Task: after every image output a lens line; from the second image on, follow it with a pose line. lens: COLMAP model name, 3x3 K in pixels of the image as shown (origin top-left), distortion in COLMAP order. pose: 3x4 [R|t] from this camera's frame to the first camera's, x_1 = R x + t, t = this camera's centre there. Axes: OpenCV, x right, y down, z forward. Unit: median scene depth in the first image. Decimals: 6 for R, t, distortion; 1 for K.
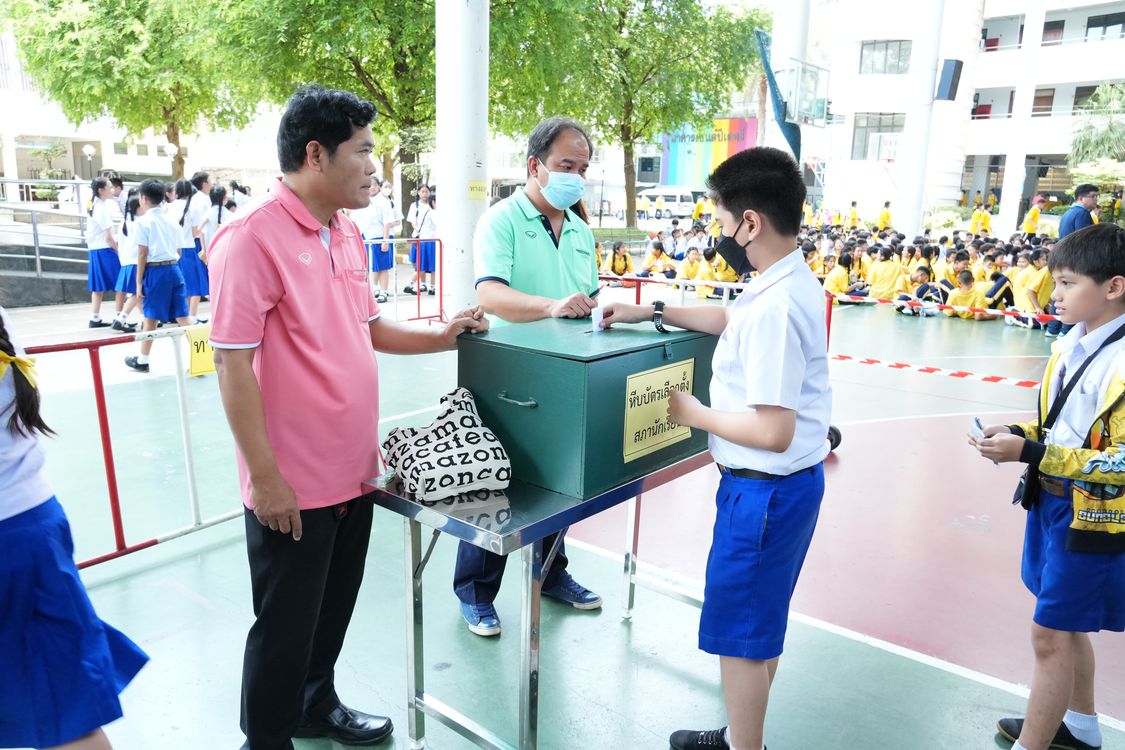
lens RADIAL K [[818.6, 0, 562.5], [0, 818.6, 375.0], [0, 0, 1]] dist [-0.043801, 0.000110]
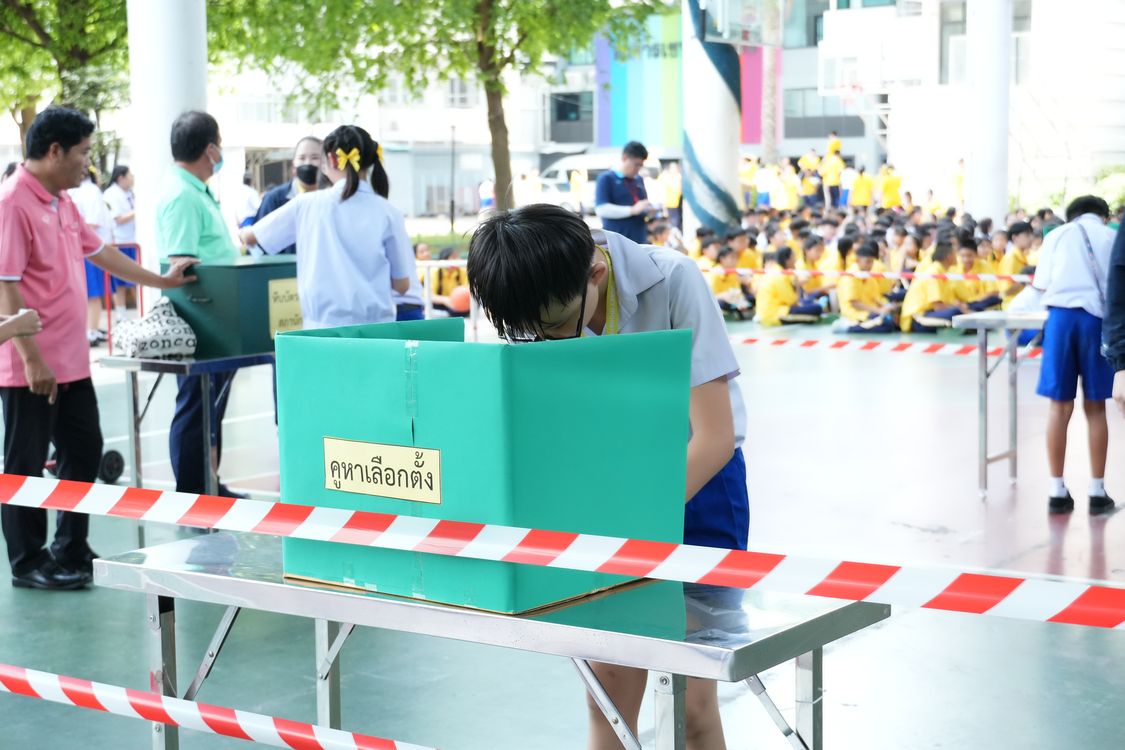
lens RADIAL K [[1886.1, 0, 562.5], [0, 1886.1, 375.0], [0, 0, 1]] dist [0.030472, 0.013475]
pose [[0.996455, -0.045106, 0.071015, 0.287574], [0.052668, 0.992702, -0.108480, 0.462783], [-0.065603, 0.111836, 0.991559, -2.006489]]
